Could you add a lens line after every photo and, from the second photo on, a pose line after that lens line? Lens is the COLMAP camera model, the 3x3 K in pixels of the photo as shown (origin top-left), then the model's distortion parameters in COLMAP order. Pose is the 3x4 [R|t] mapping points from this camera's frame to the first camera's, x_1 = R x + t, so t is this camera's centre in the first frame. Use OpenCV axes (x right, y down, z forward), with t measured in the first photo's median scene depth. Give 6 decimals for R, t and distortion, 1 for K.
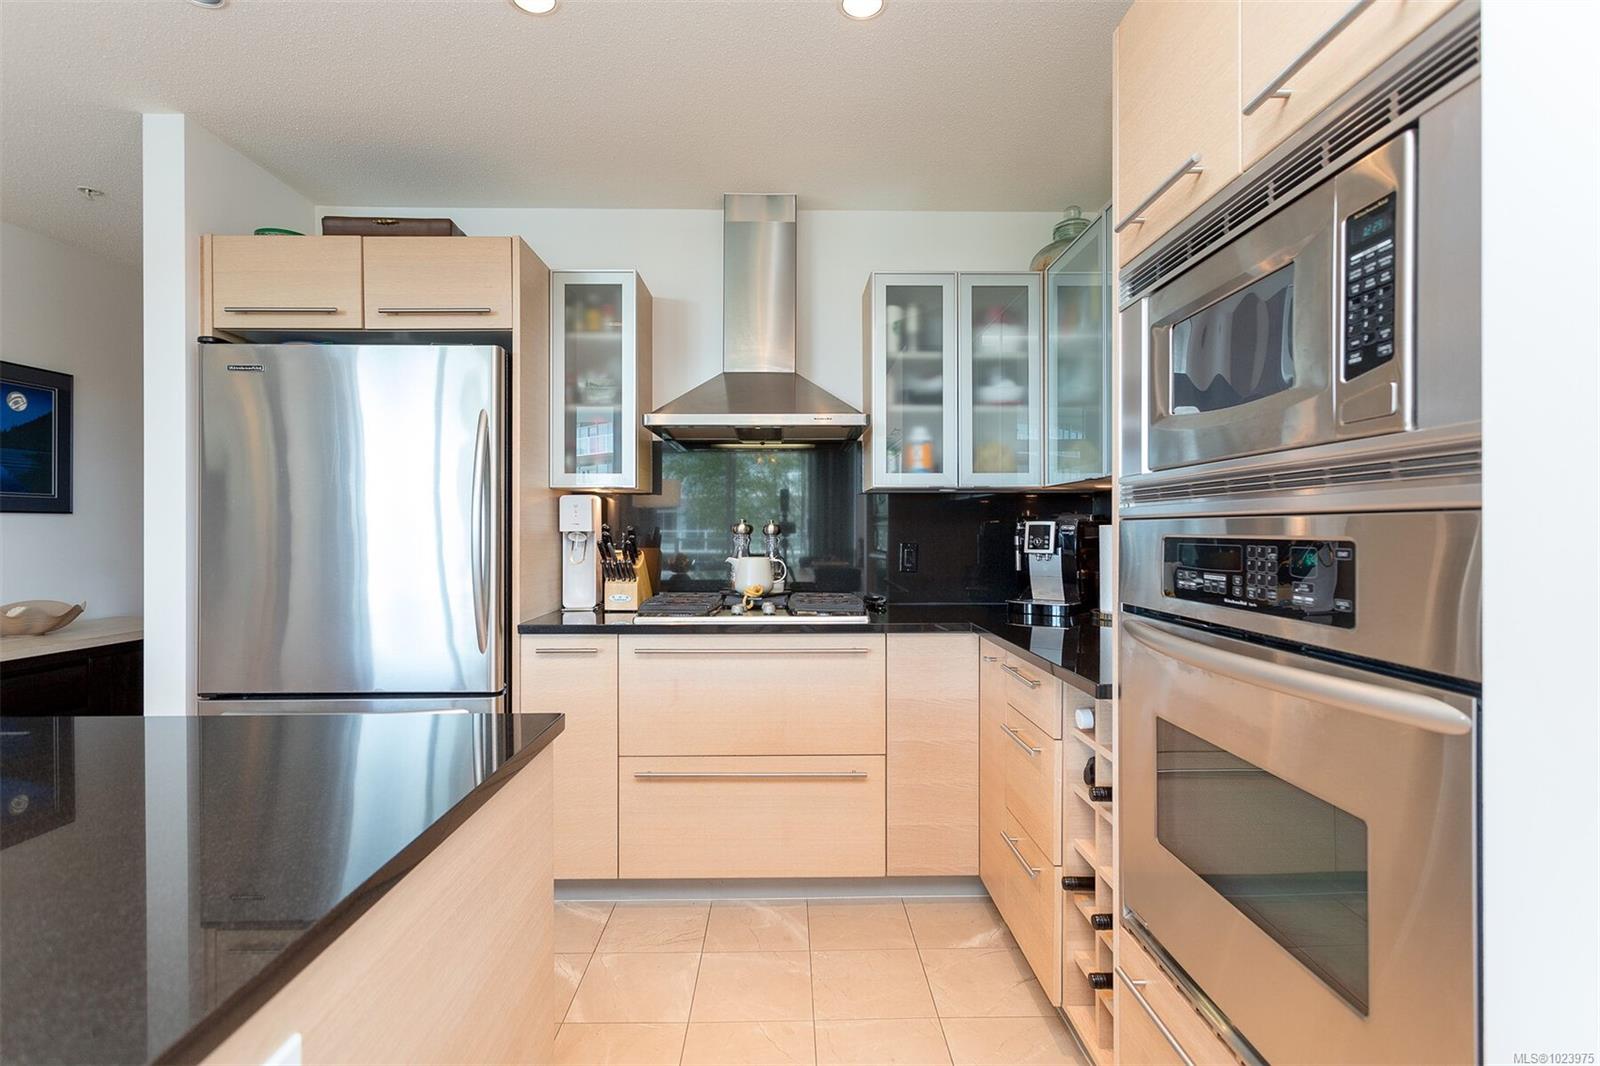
lens RADIAL K [[775.4, 0, 800.0], [0, 775.4, 533.0], [0, 0, 1]] dist [-0.000289, 0.000504]
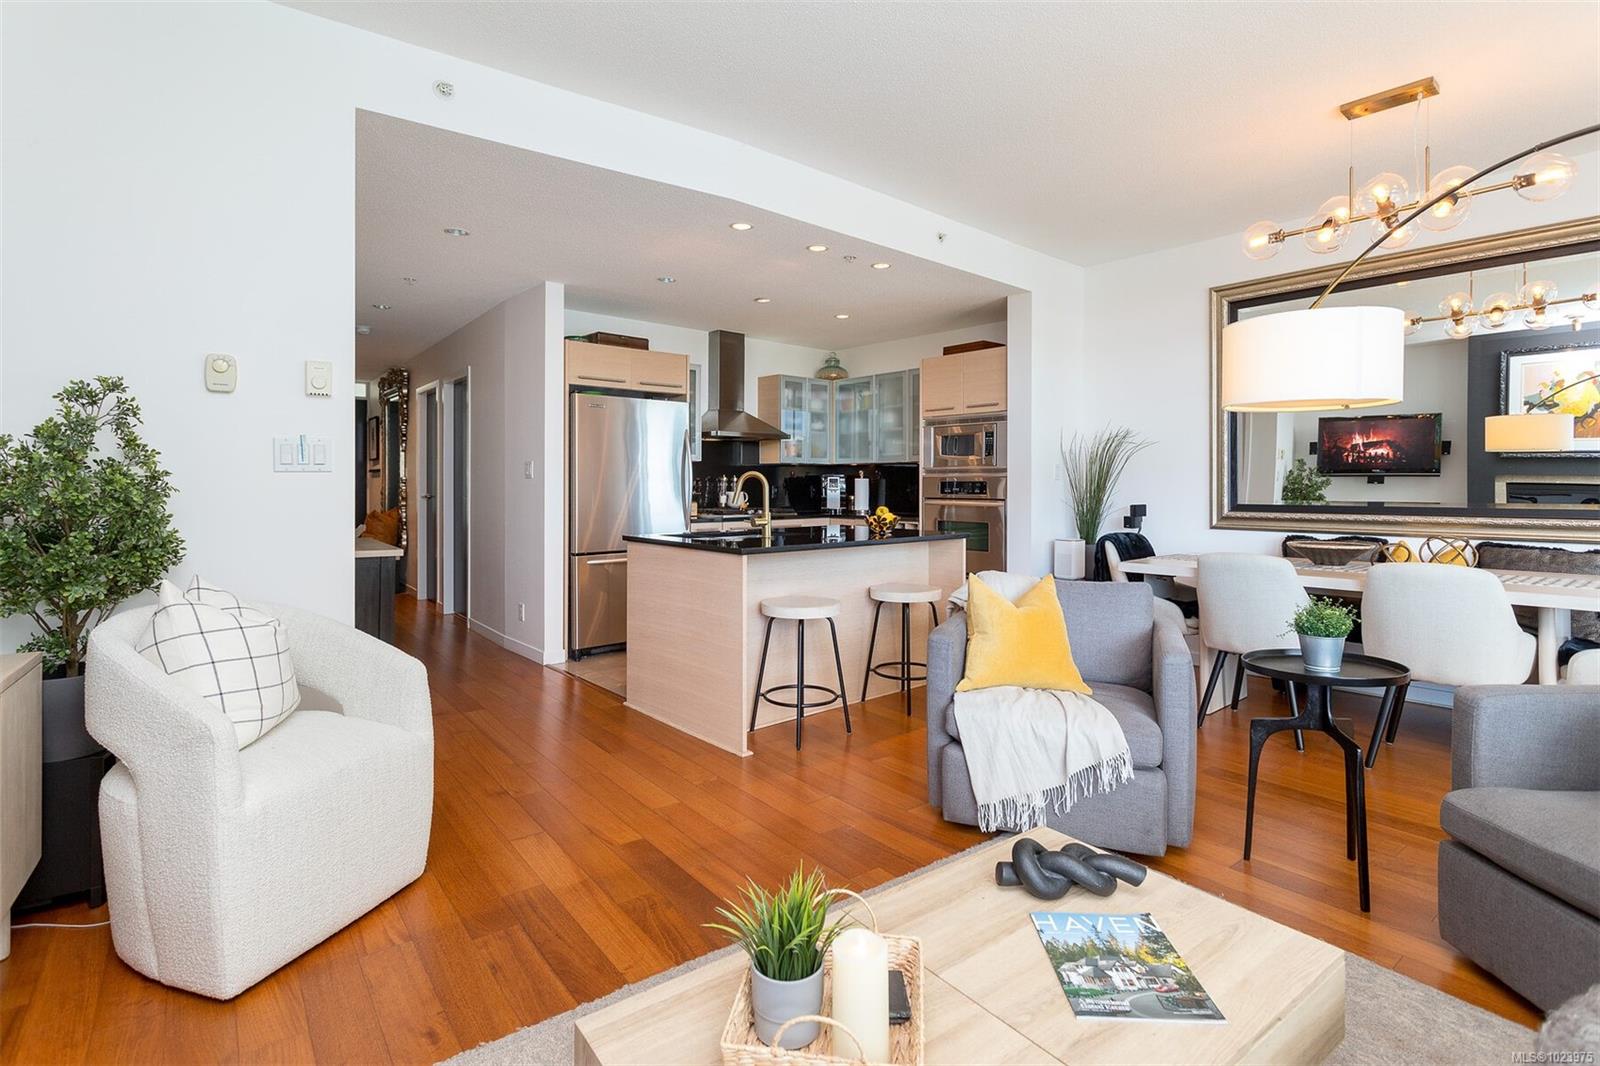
lens RADIAL K [[779.1, 0, 803.4], [0, 779.1, 488.7], [0, 0, 1]] dist [0.000686, 0.000717]
pose [[0.760513, -0.001942, 0.649320, -1.479888], [0.000258, 0.999996, 0.002689, 0.016746], [-0.649322, -0.001878, 0.760511, -0.939320]]
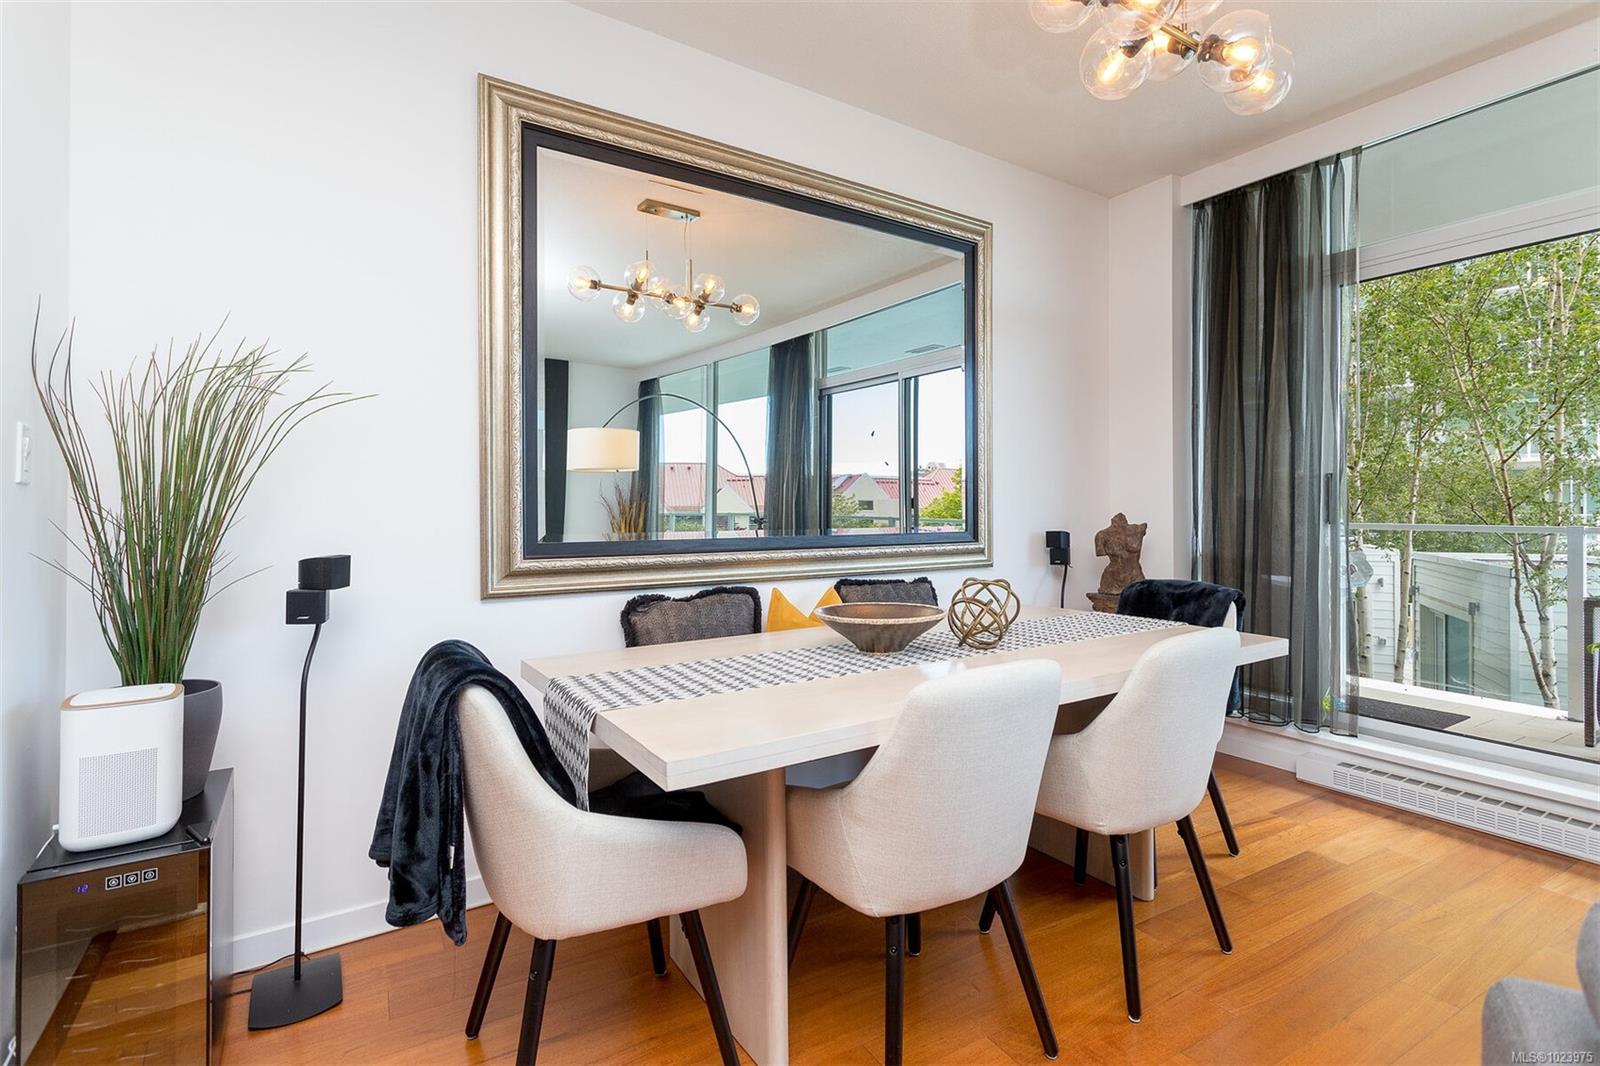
lens RADIAL K [[760.9, 0, 800.9], [0, 760.9, 501.6], [0, 0, 1]] dist [0.002545, 0.000220]
pose [[-0.540760, 0.010379, 0.841113, -0.427372], [0.004774, 0.999946, -0.009269, 0.019512], [-0.841163, -0.000997, -0.540781, -0.006235]]
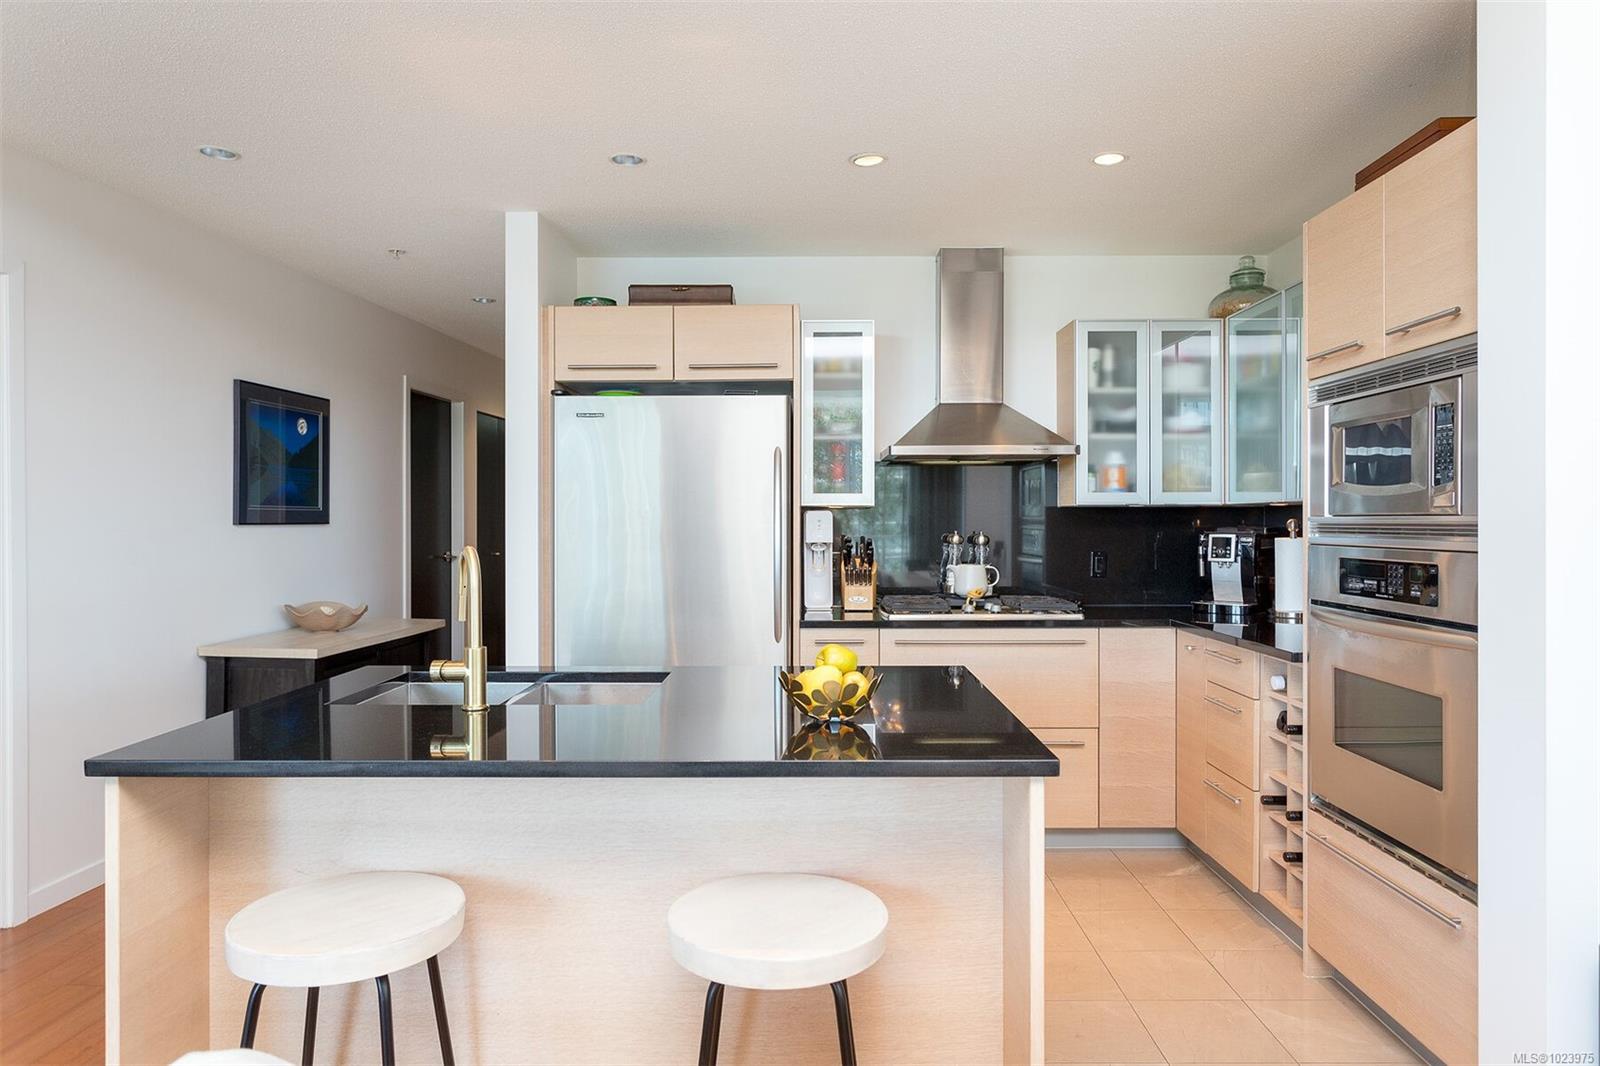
lens RADIAL K [[1003.1, 0, 803.3], [0, 1003.1, 527.6], [0, 0, 1]] dist [-0.003846, -0.000981]
pose [[0.999553, -0.000930, -0.029877, -0.276846], [0.001026, 0.999994, 0.003211, -0.030403], [0.029874, -0.003240, 0.999548, -0.530812]]
